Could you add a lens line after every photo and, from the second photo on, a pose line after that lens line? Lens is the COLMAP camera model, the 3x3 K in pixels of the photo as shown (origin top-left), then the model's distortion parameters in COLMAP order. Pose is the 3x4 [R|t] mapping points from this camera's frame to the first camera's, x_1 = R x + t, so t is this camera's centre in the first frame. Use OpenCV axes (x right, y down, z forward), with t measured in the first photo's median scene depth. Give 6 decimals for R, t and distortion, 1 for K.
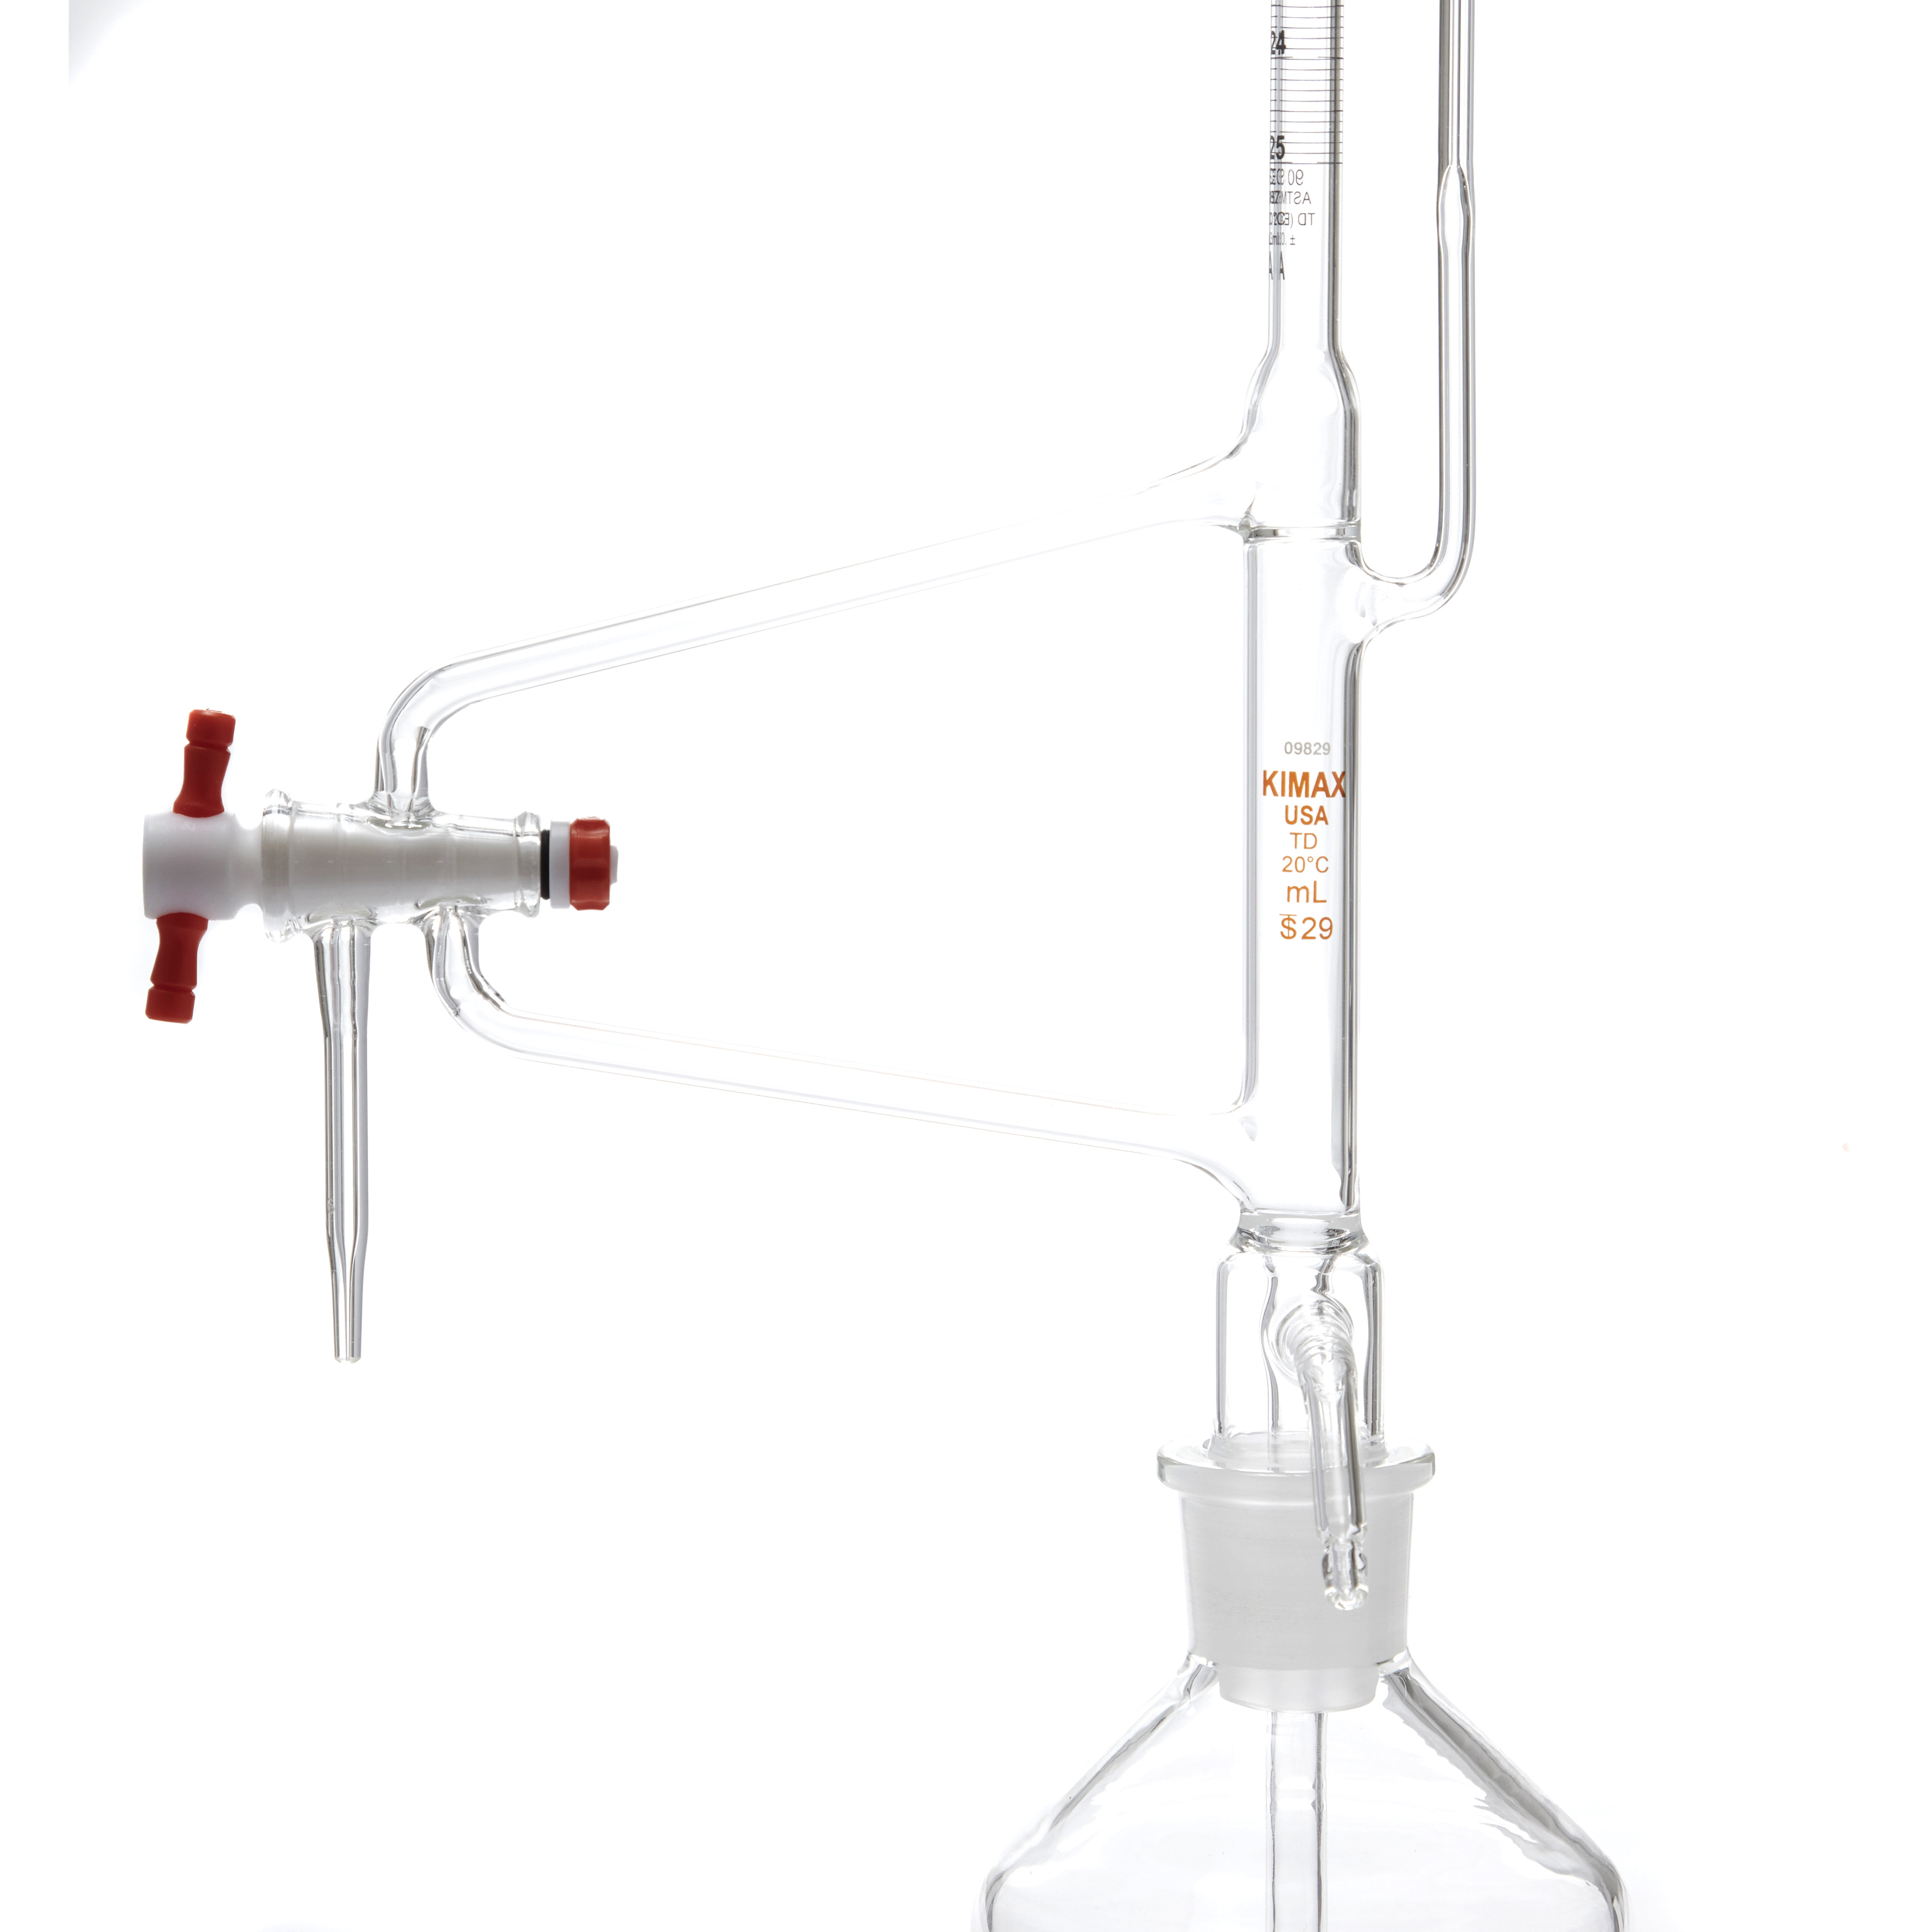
lens RADIAL K [[5731.1, 0, 965.3], [0, 5731.1, 968.5], [0, 0, 1]] dist [-0.303976, 0.000000]
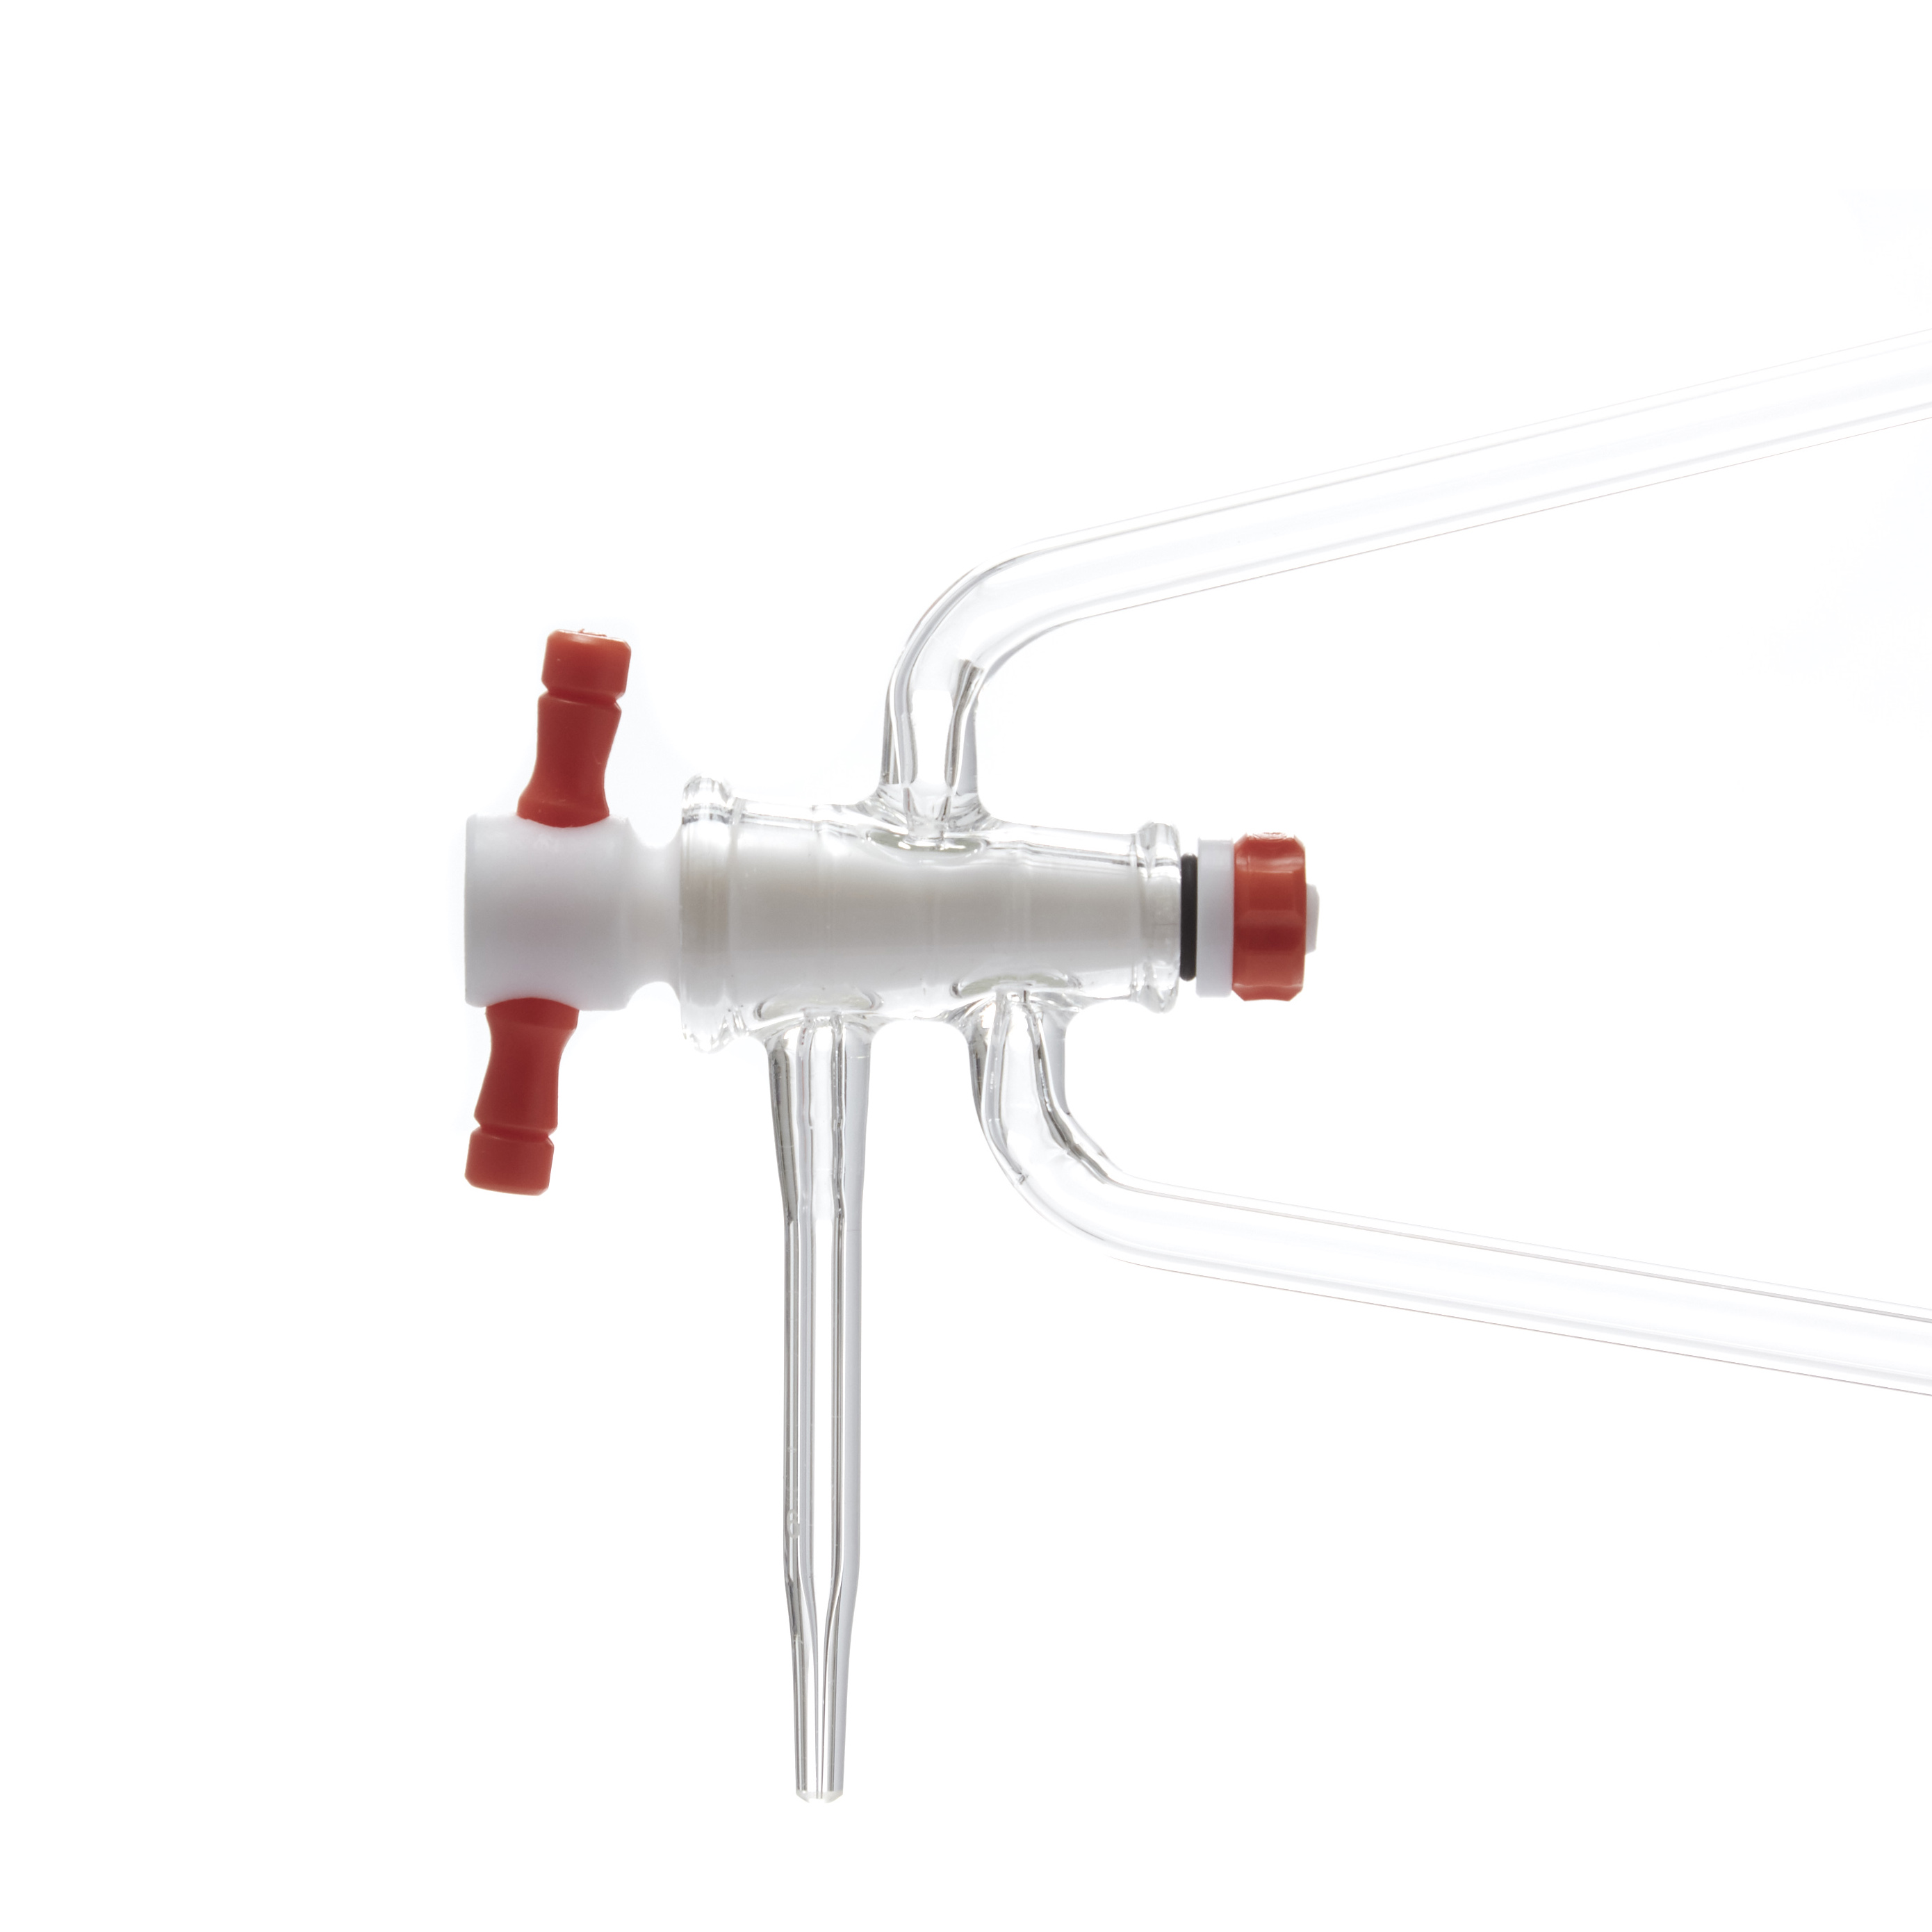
lens RADIAL K [[7230.1, 0, 966.4], [0, 7230.1, 961.1], [0, 0, 1]] dist [-0.803249, 0.000000]
pose [[0.996890, 0.011484, -0.077966, -0.040115], [-0.011834, 0.999922, -0.004035, -0.010887], [0.077914, 0.004946, 0.996948, 0.299859]]
